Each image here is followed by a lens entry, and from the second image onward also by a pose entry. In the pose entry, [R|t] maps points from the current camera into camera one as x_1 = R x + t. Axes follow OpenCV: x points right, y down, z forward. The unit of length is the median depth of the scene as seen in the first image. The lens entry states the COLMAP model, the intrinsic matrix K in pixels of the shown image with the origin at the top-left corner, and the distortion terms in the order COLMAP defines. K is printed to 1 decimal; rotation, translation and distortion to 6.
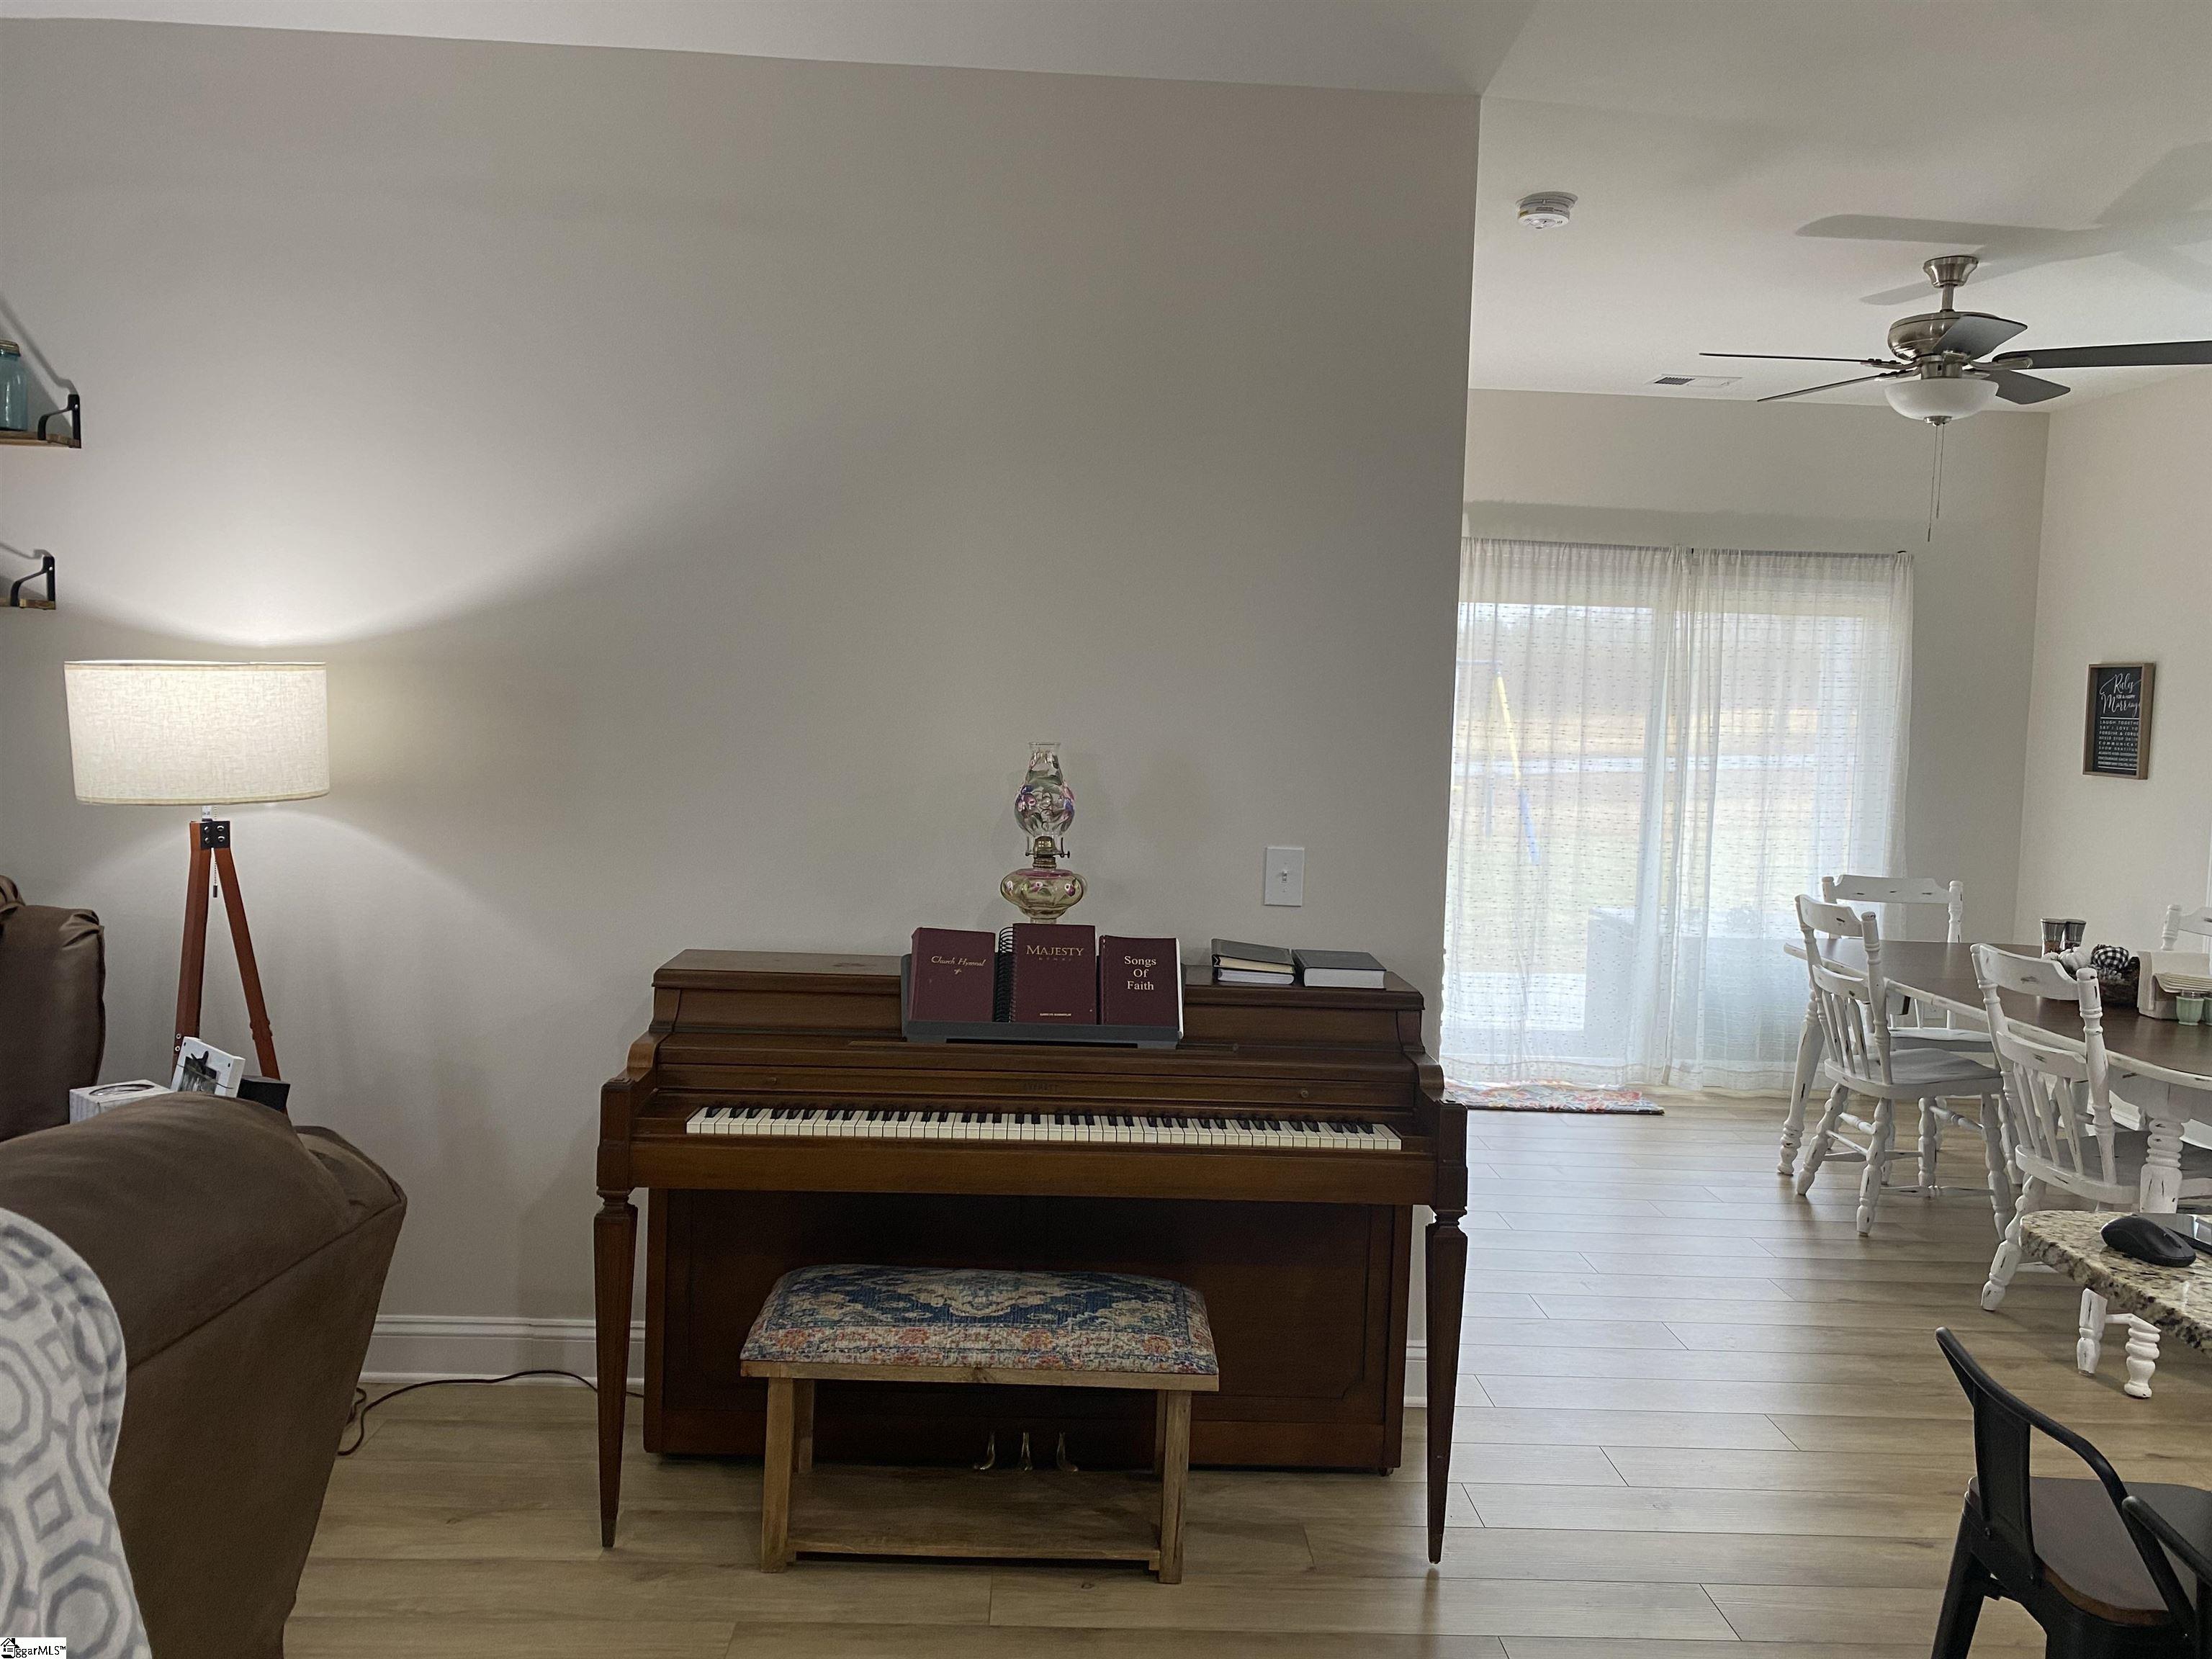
lens RADIAL K [[1699.9, 0, 1098.6], [0, 1699.9, 825.7], [0, 0, 1]] dist [0.045472, -0.035039]
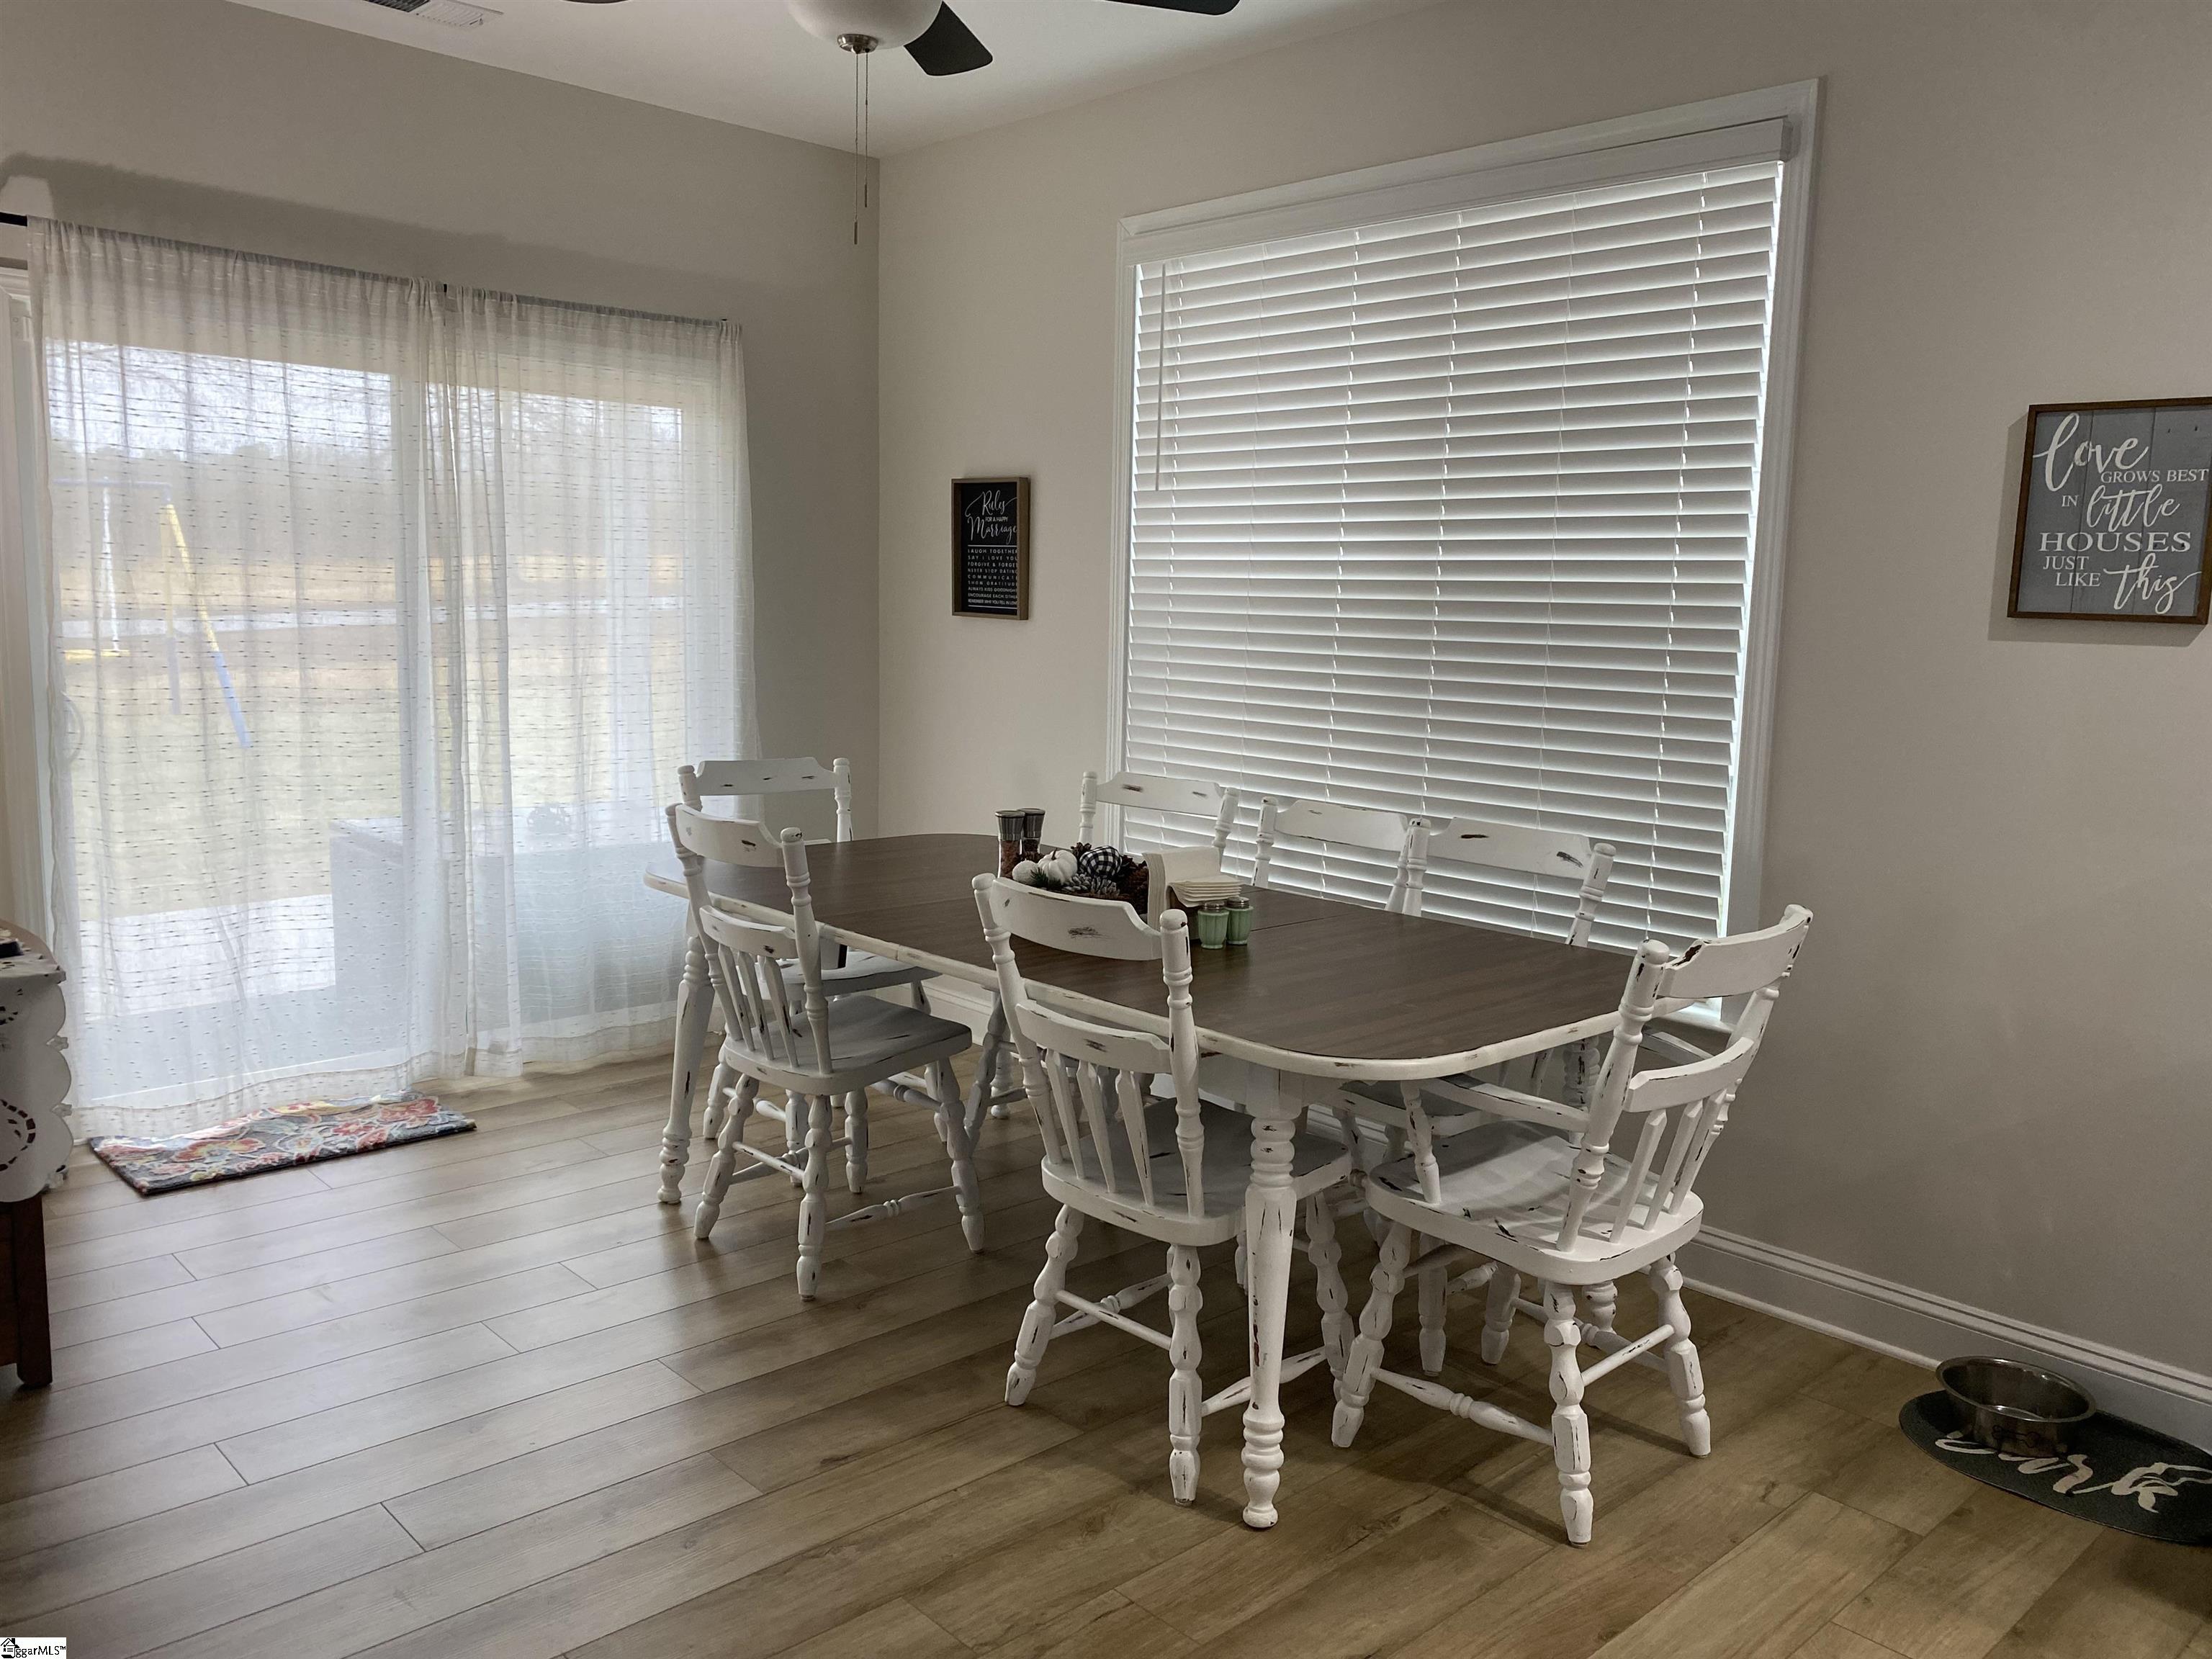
lens RADIAL K [[1699.9, 0, 1107.3], [0, 1699.9, 820.9], [0, 0, 1]] dist [0.045472, -0.035039]
pose [[0.751582, -0.100073, 0.652004, 0.085187], [0.046660, 0.994015, 0.098781, -0.008675], [-0.657987, -0.043820, 0.751753, 0.320096]]
